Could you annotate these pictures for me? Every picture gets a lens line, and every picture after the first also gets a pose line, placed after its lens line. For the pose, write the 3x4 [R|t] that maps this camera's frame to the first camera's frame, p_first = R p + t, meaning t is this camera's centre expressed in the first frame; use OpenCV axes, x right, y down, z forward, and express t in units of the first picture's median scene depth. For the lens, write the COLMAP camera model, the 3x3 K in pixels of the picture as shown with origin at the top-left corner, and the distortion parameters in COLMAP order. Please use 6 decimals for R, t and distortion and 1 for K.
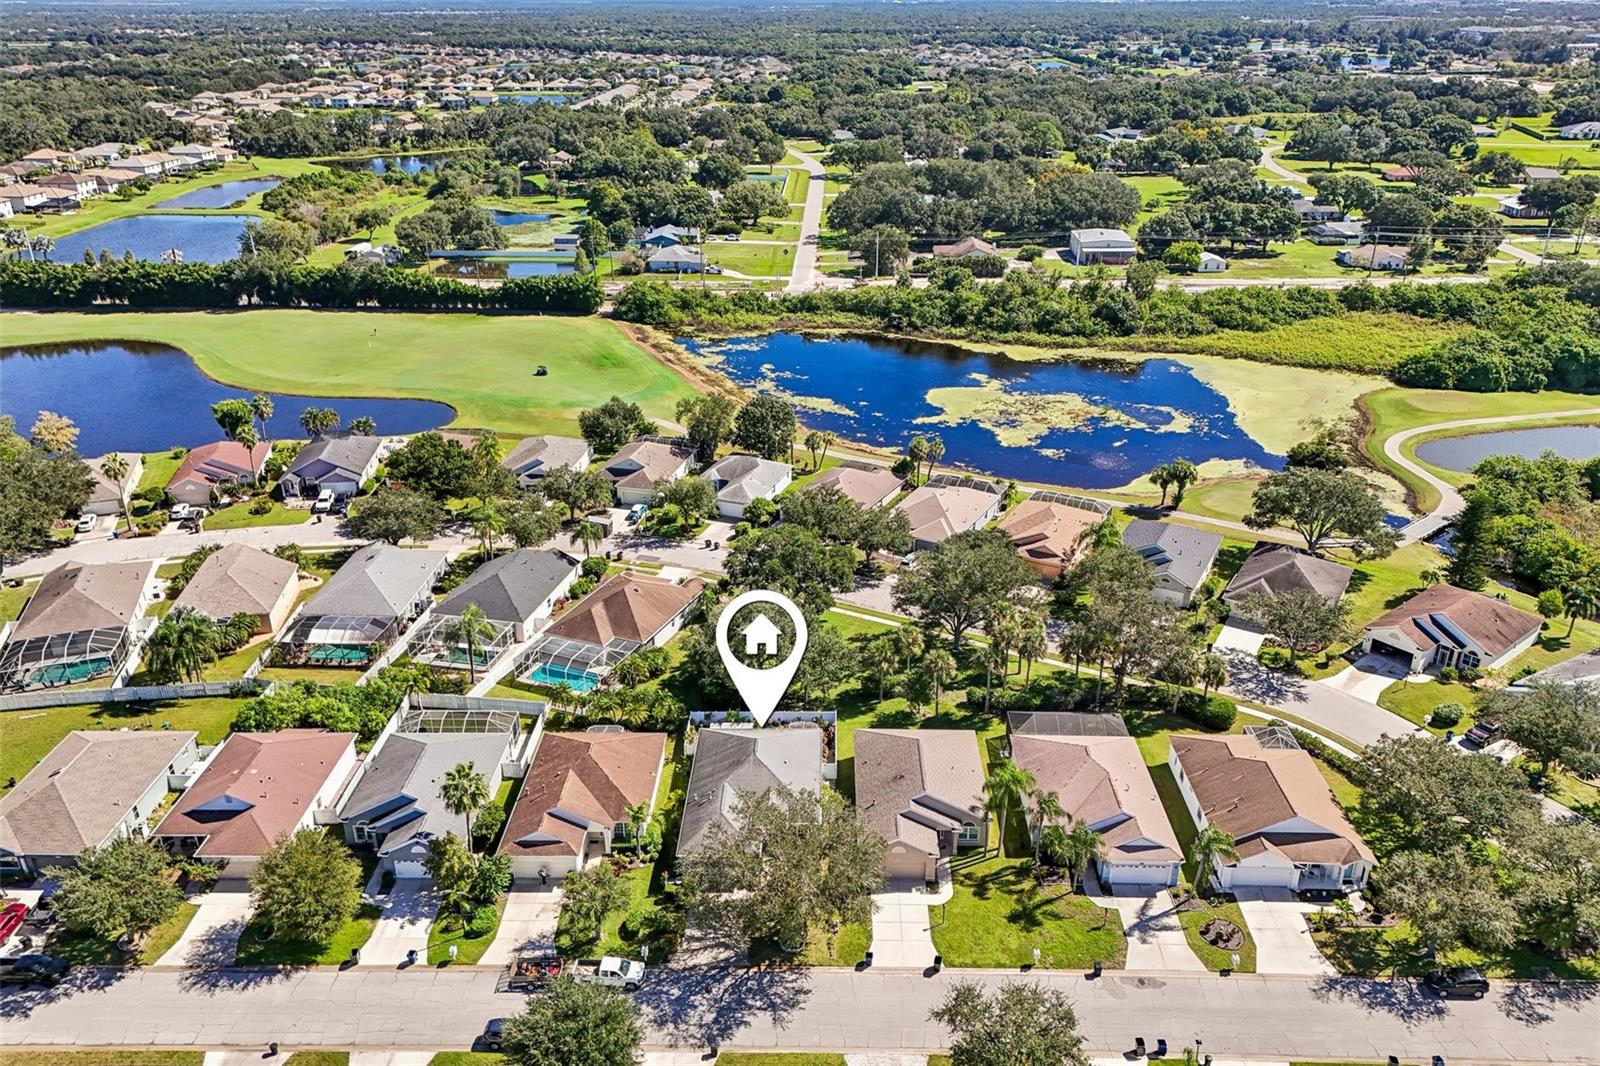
lens RADIAL K [[1161.9, 0, 797.7], [0, 1161.9, 544.7], [0, 0, 1]] dist [0.081231, -0.075124]
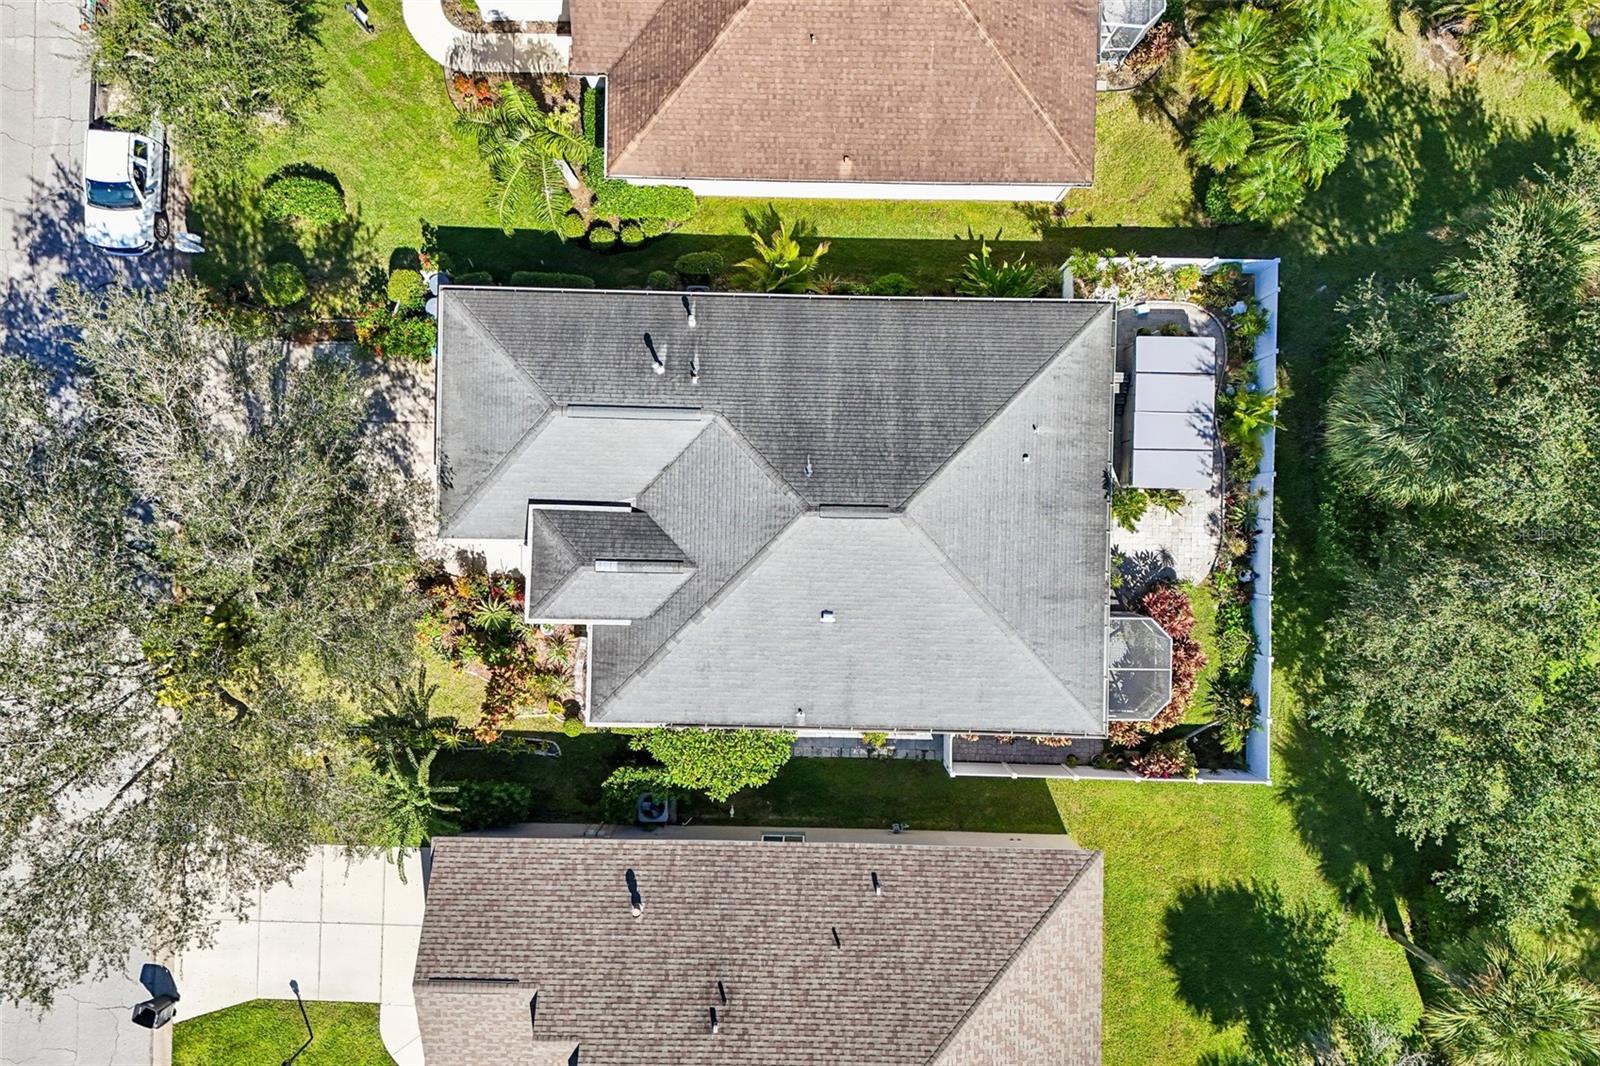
lens RADIAL K [[1161.9, 0, 804.3], [0, 1161.9, 531.0], [0, 0, 1]] dist [0.081231, -0.075124]
pose [[0.003592, 0.999993, 0.001445, -0.019053], [-0.420445, 0.000199, 0.907318, -0.043590], [0.907311, -0.003867, 0.420443, 0.531737]]
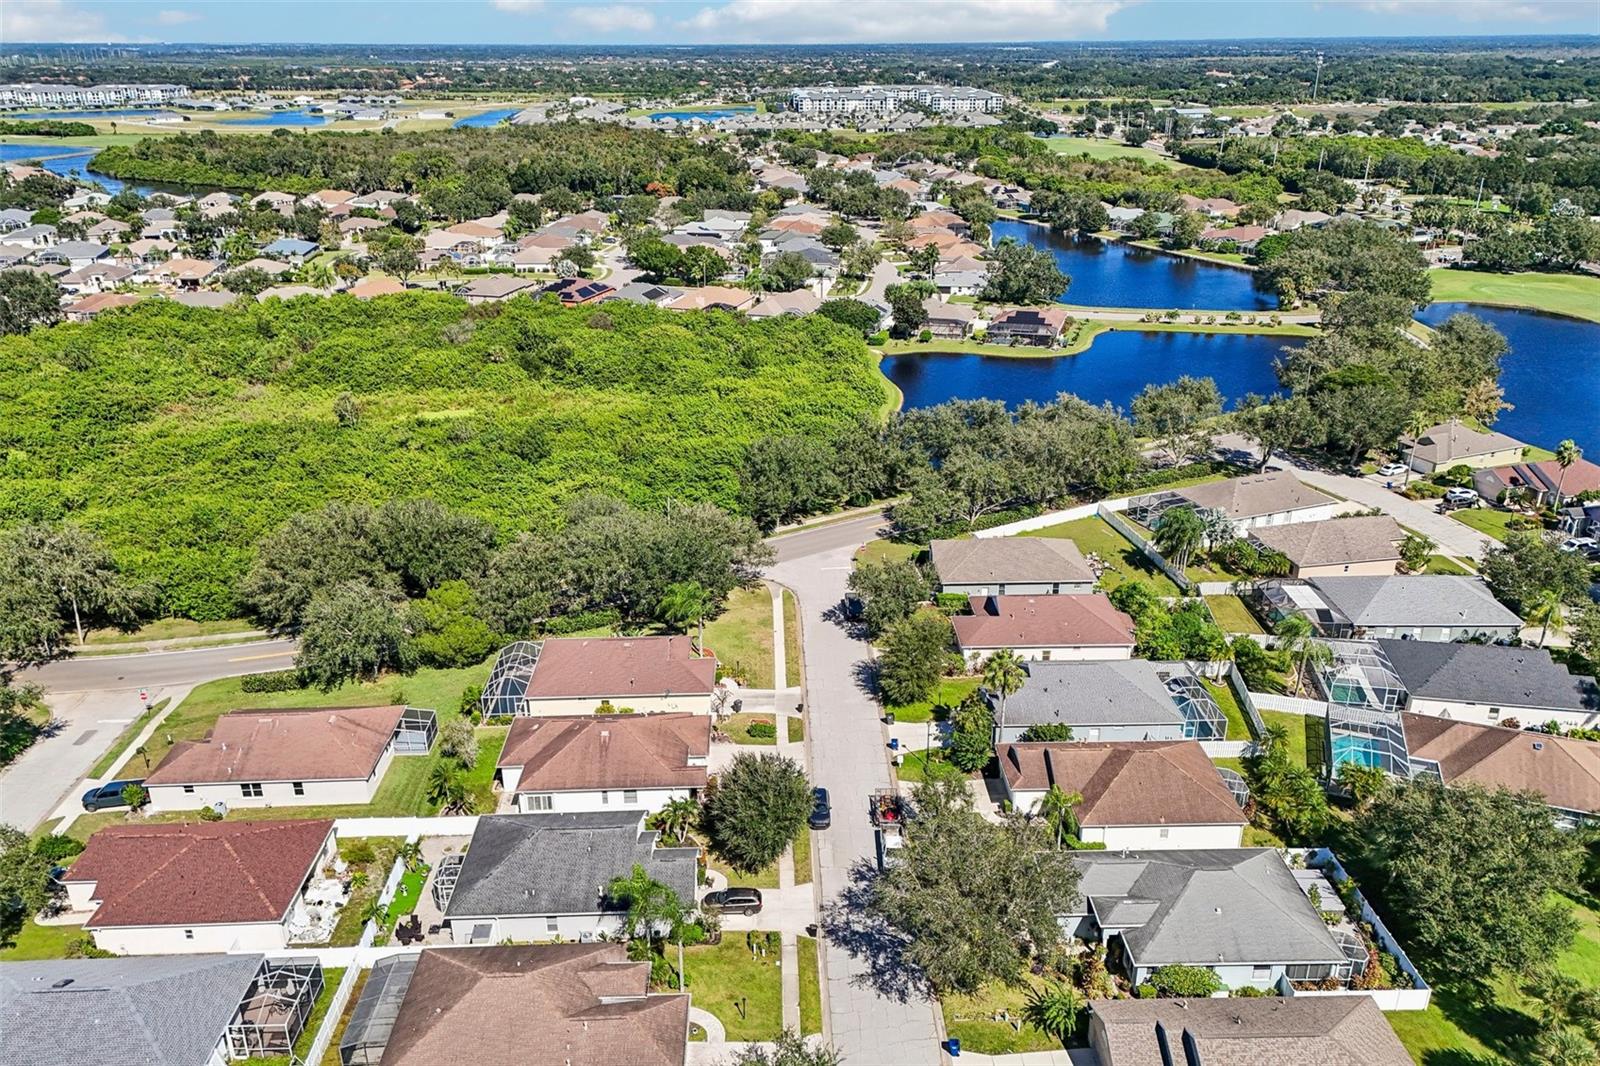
lens RADIAL K [[1161.9, 0, 804.1], [0, 1161.9, 540.2], [0, 0, 1]] dist [0.081231, -0.075124]
pose [[0.057608, 0.391438, -0.918399, 0.352150], [-0.415947, 0.845691, 0.334358, -0.095501], [0.907562, 0.362744, 0.211536, 0.310139]]
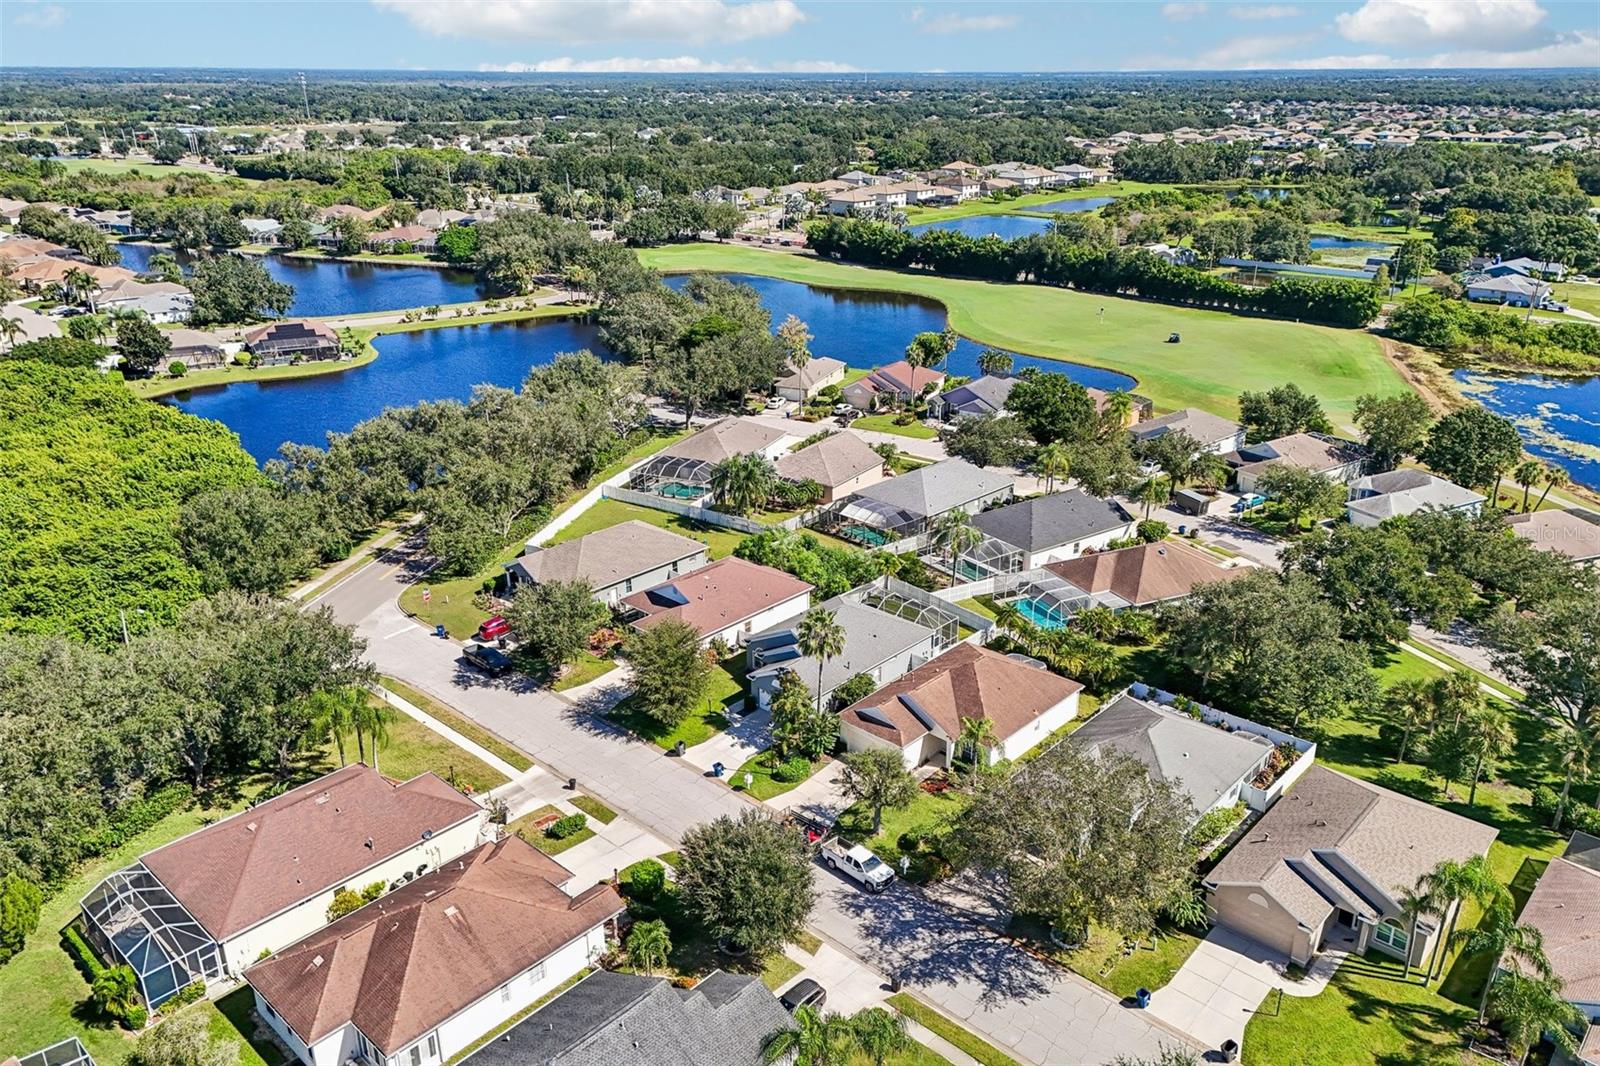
lens RADIAL K [[1161.9, 0, 798.2], [0, 1161.9, 544.8], [0, 0, 1]] dist [0.081231, -0.075124]
pose [[0.750646, 0.250304, -0.611456, 0.146680], [-0.280203, 0.958716, 0.048470, 0.052712], [0.598345, 0.134948, 0.789792, 0.123732]]
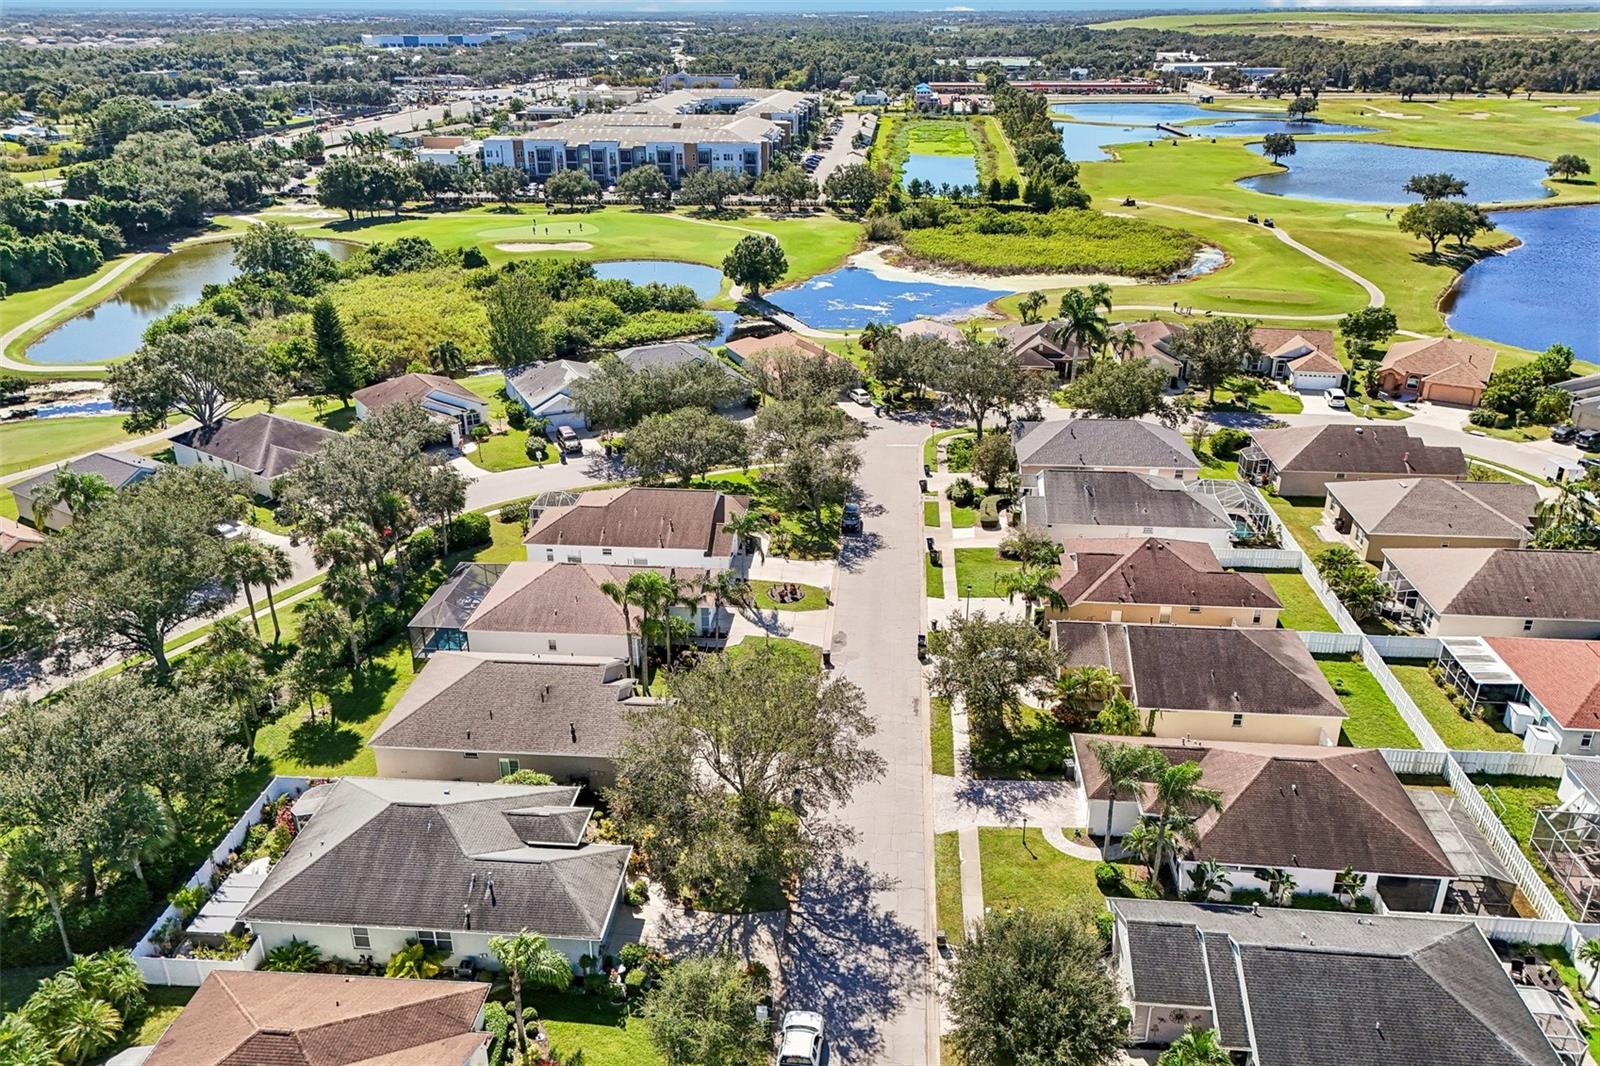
lens RADIAL K [[1161.9, 0, 799.4], [0, 1161.9, 548.9], [0, 0, 1]] dist [0.081231, -0.075124]
pose [[0.063018, -0.411883, 0.909055, -0.308912], [0.424394, 0.835466, 0.349121, -0.034871], [-0.903282, 0.363797, 0.227450, 0.392507]]
